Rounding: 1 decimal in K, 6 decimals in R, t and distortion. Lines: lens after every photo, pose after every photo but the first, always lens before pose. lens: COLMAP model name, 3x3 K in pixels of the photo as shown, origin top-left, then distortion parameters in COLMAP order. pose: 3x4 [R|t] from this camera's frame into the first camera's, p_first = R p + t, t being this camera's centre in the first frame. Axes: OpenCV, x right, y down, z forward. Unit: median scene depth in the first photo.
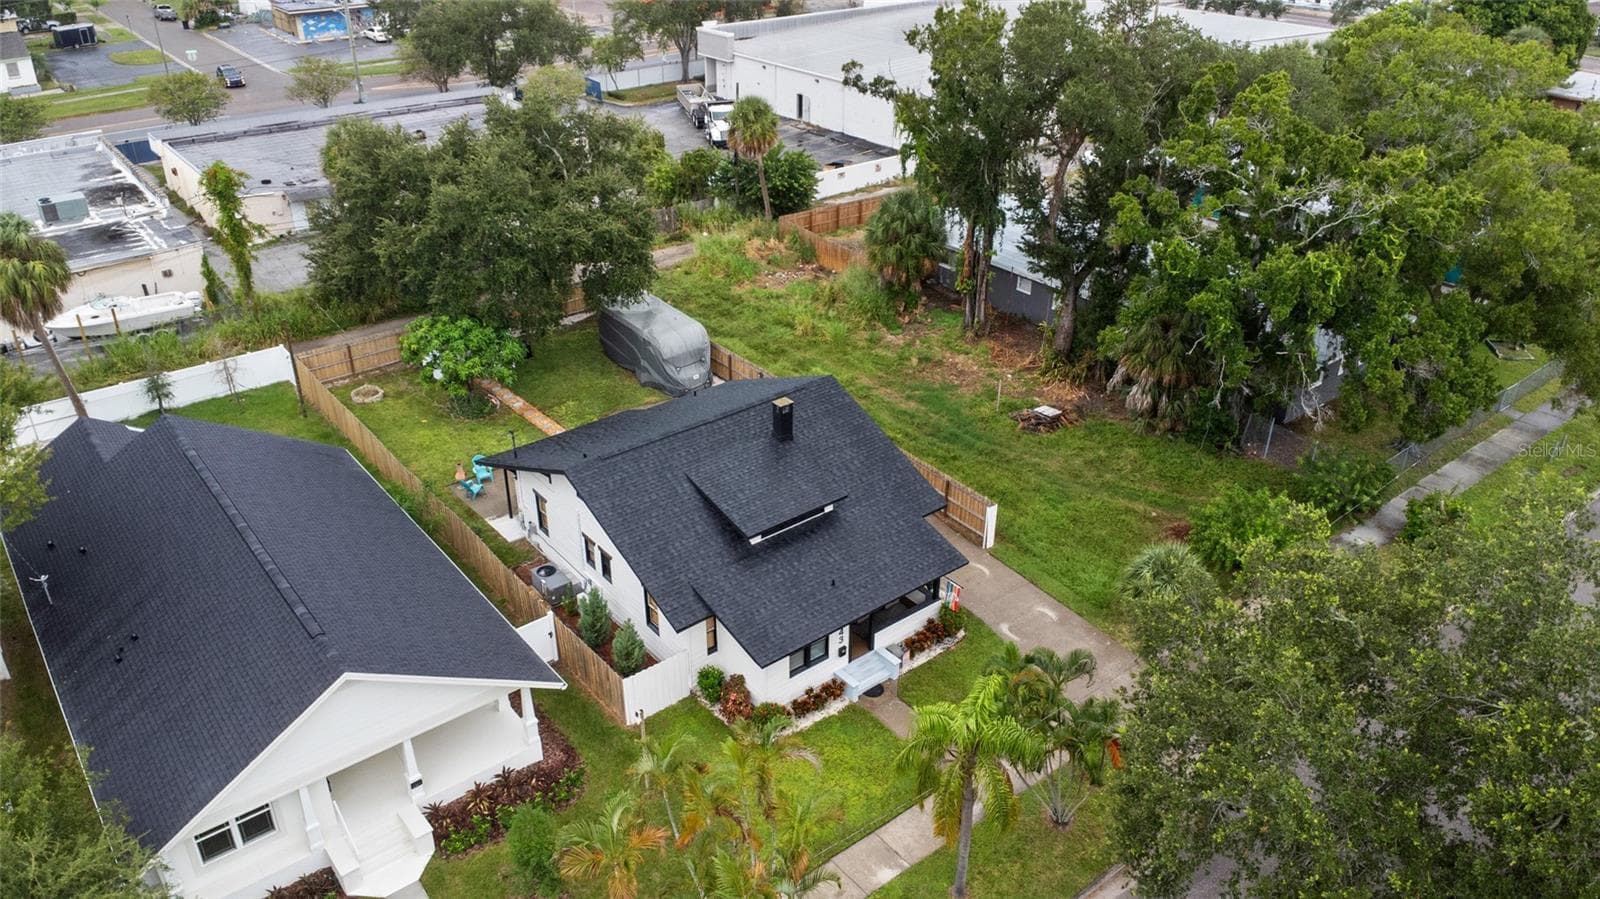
lens RADIAL K [[1150.9, 0, 800.0], [0, 1150.9, 449.5], [0, 0, 1]] dist [-0.003629, -0.003236]
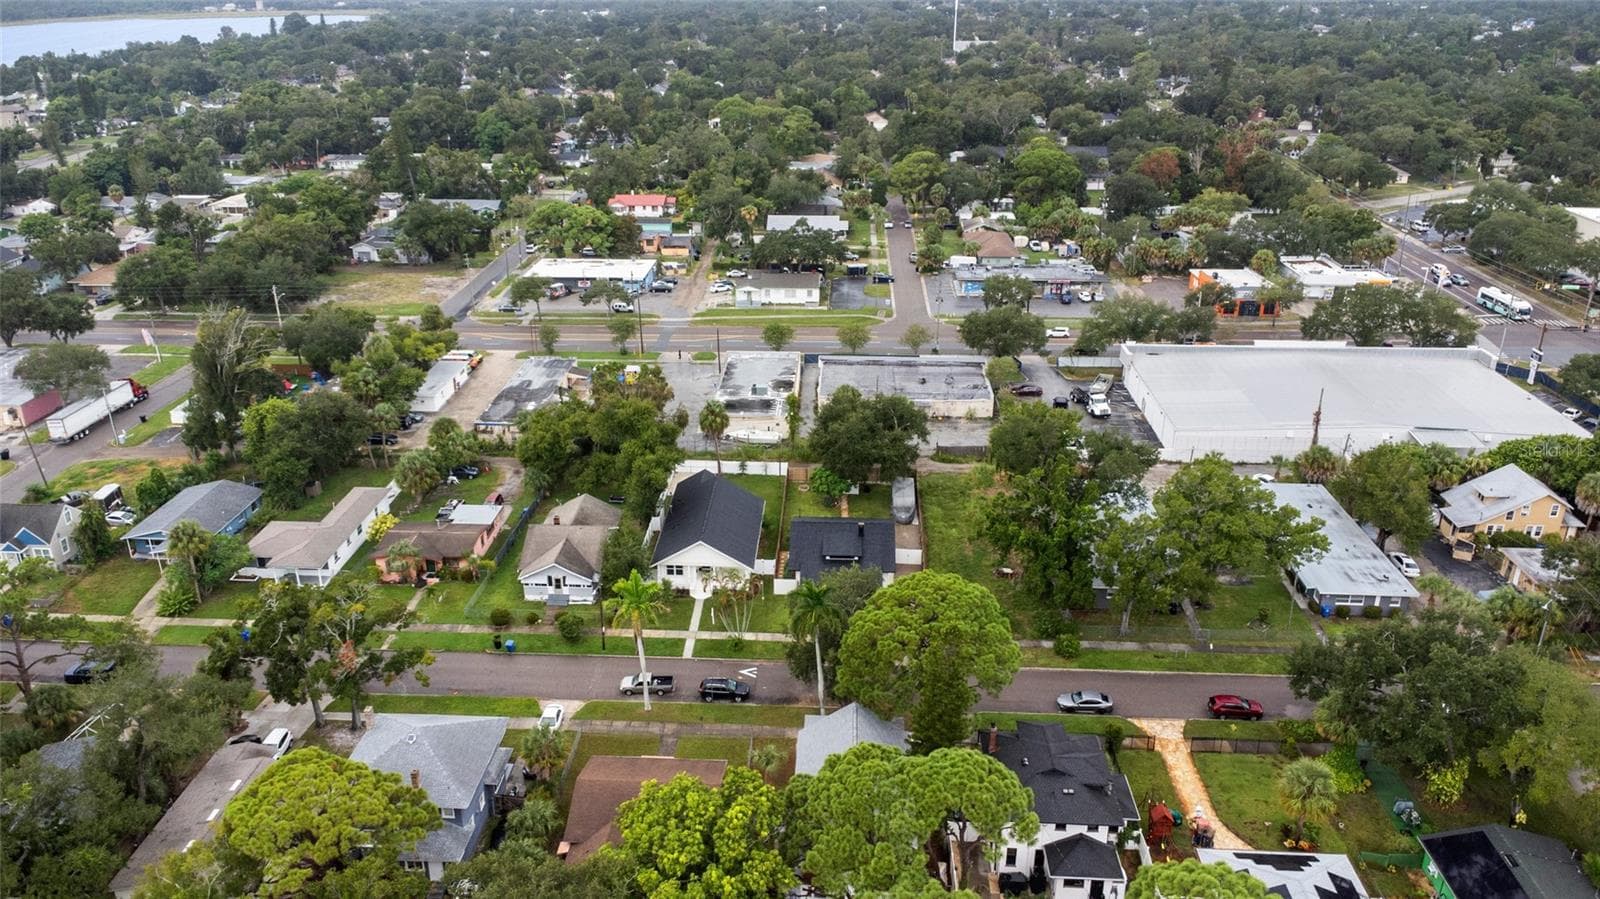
lens RADIAL K [[1150.9, 0, 800.0], [0, 1150.9, 449.5], [0, 0, 1]] dist [-0.003629, -0.003236]
pose [[0.759095, 0.244710, -0.603234, 1.250725], [-0.314462, 0.949210, -0.010652, -0.104541], [0.569989, 0.197780, 0.797493, -1.199294]]
